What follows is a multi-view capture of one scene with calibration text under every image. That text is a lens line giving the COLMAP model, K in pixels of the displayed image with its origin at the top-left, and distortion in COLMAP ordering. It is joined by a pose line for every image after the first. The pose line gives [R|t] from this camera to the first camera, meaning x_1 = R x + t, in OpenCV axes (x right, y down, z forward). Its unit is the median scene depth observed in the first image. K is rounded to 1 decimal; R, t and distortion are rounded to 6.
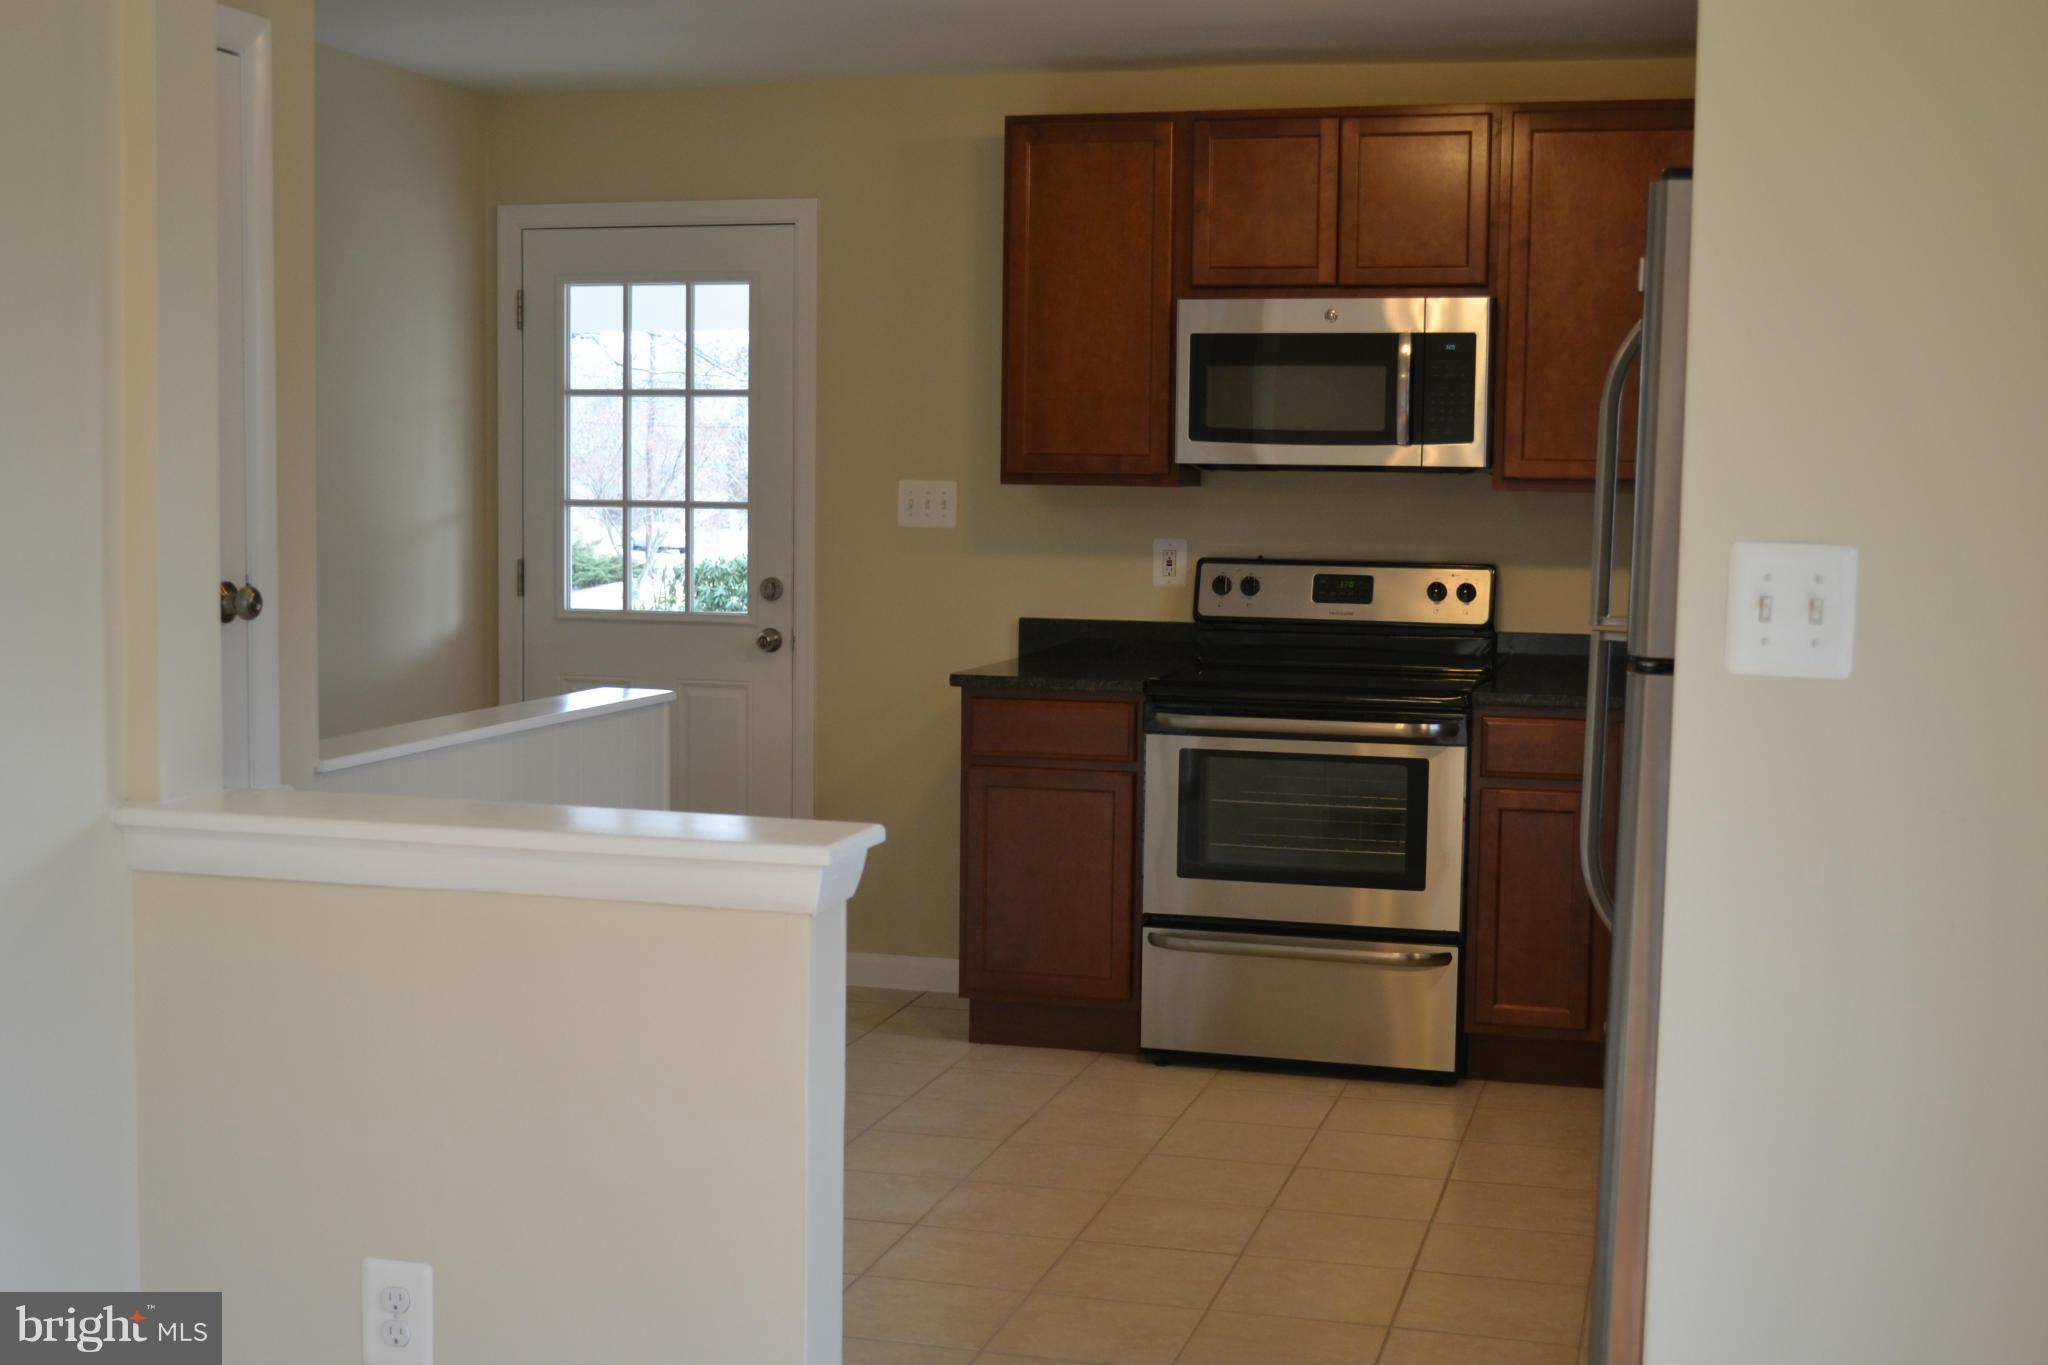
lens RADIAL K [[2490.8, 0, 1024.0], [0, 2490.8, 682.5], [0, 0, 1]] dist [-0.032293, -0.009141]
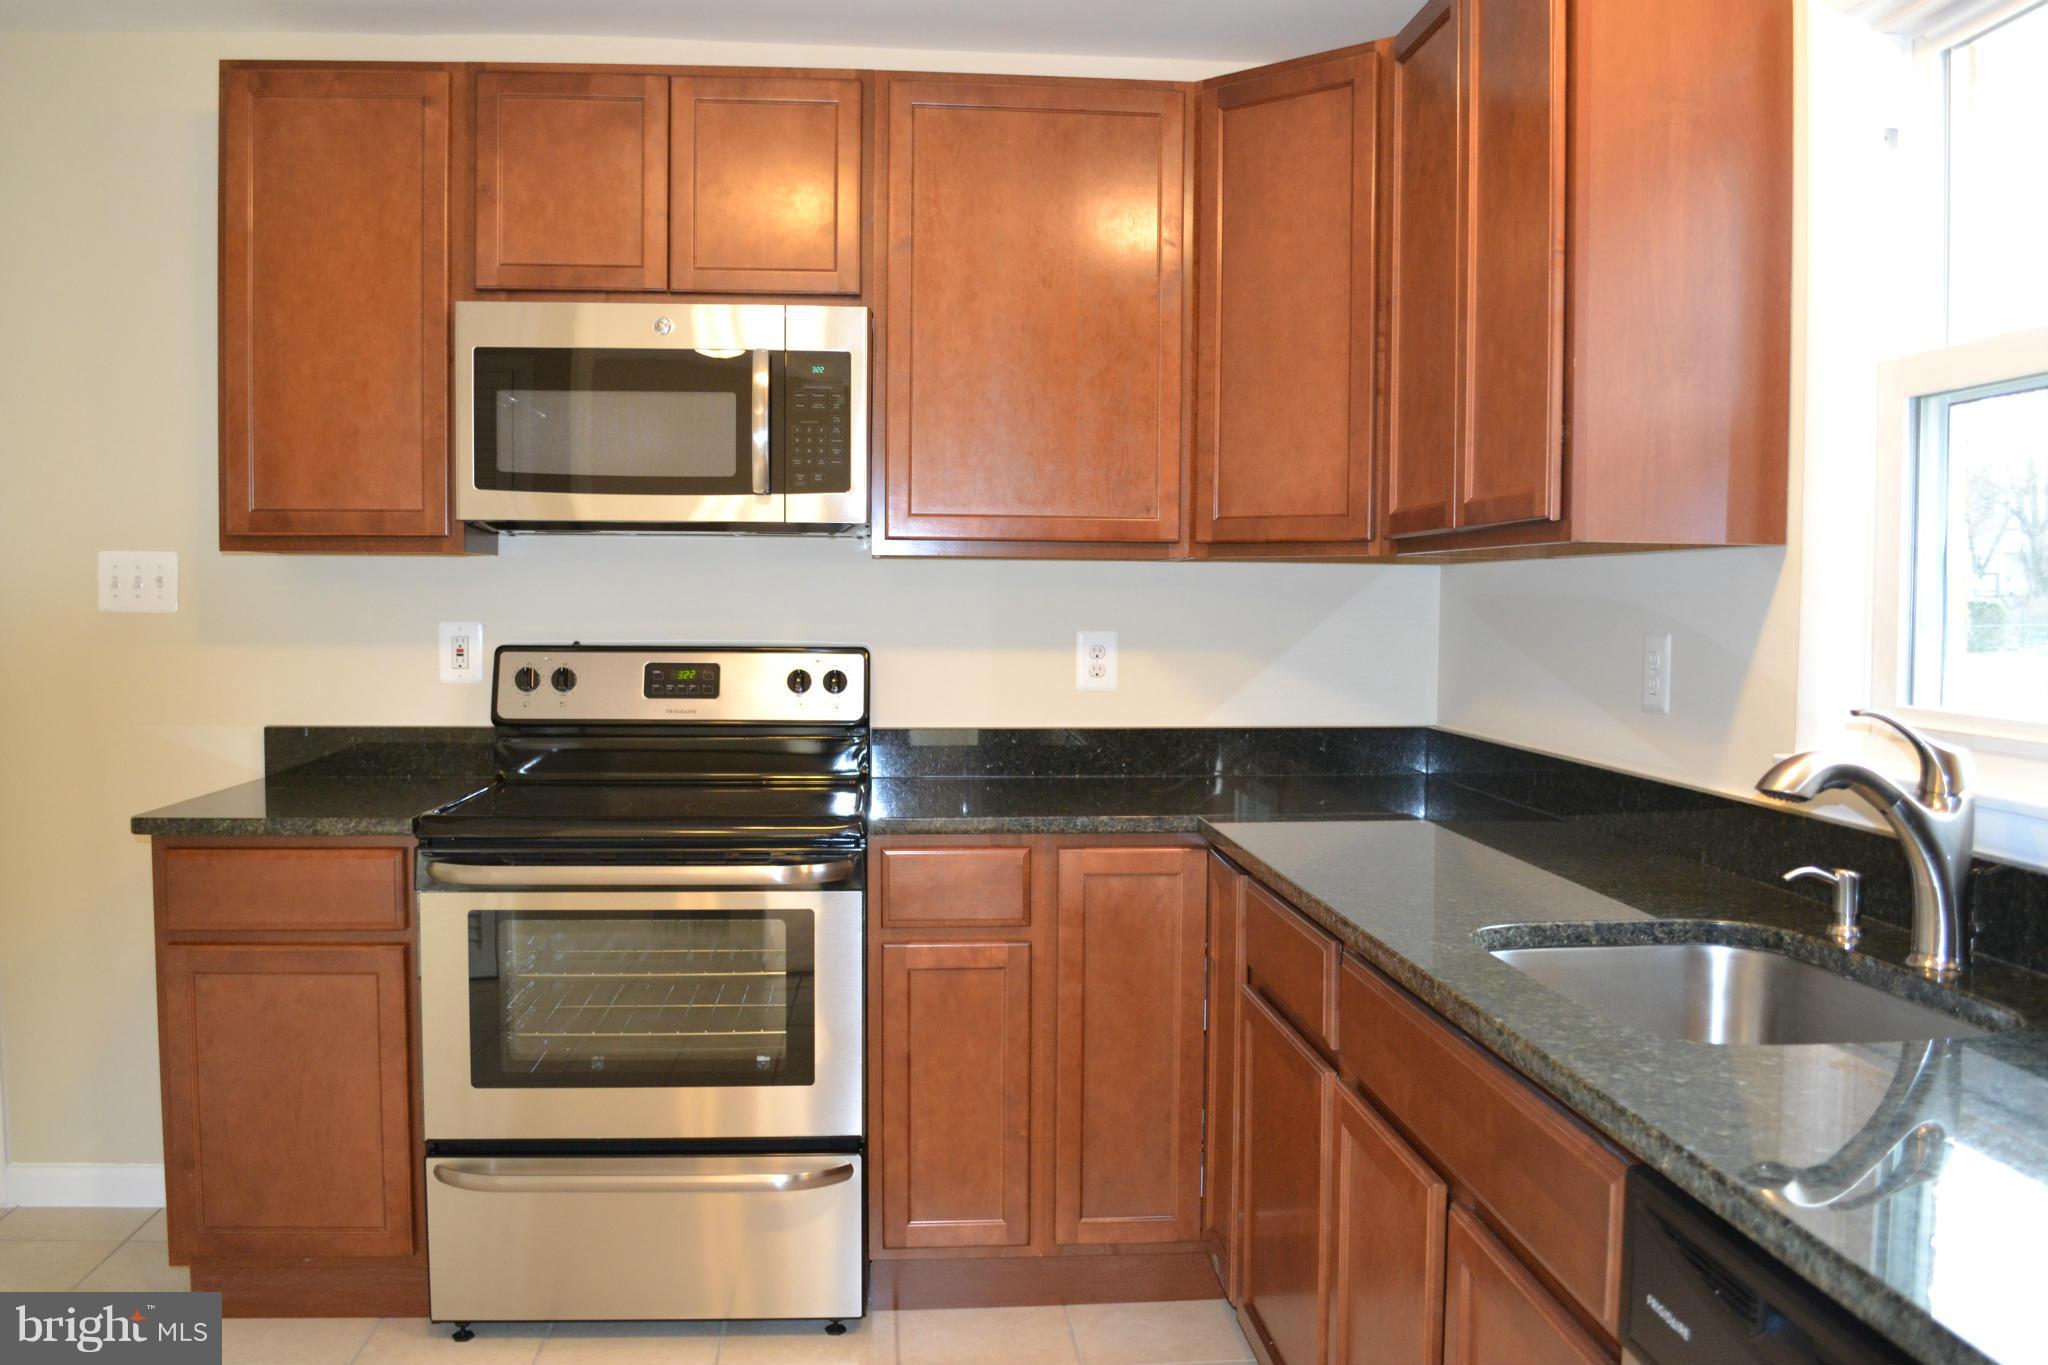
lens RADIAL K [[1590.1, 0, 1024.0], [0, 1590.1, 682.5], [0, 0, 1]] dist [-0.084231, 0.003620]
pose [[0.934646, -0.025153, 0.354689, 0.052047], [0.033490, 0.999288, -0.017383, -0.025465], [-0.354000, 0.028125, 0.934823, 0.503859]]
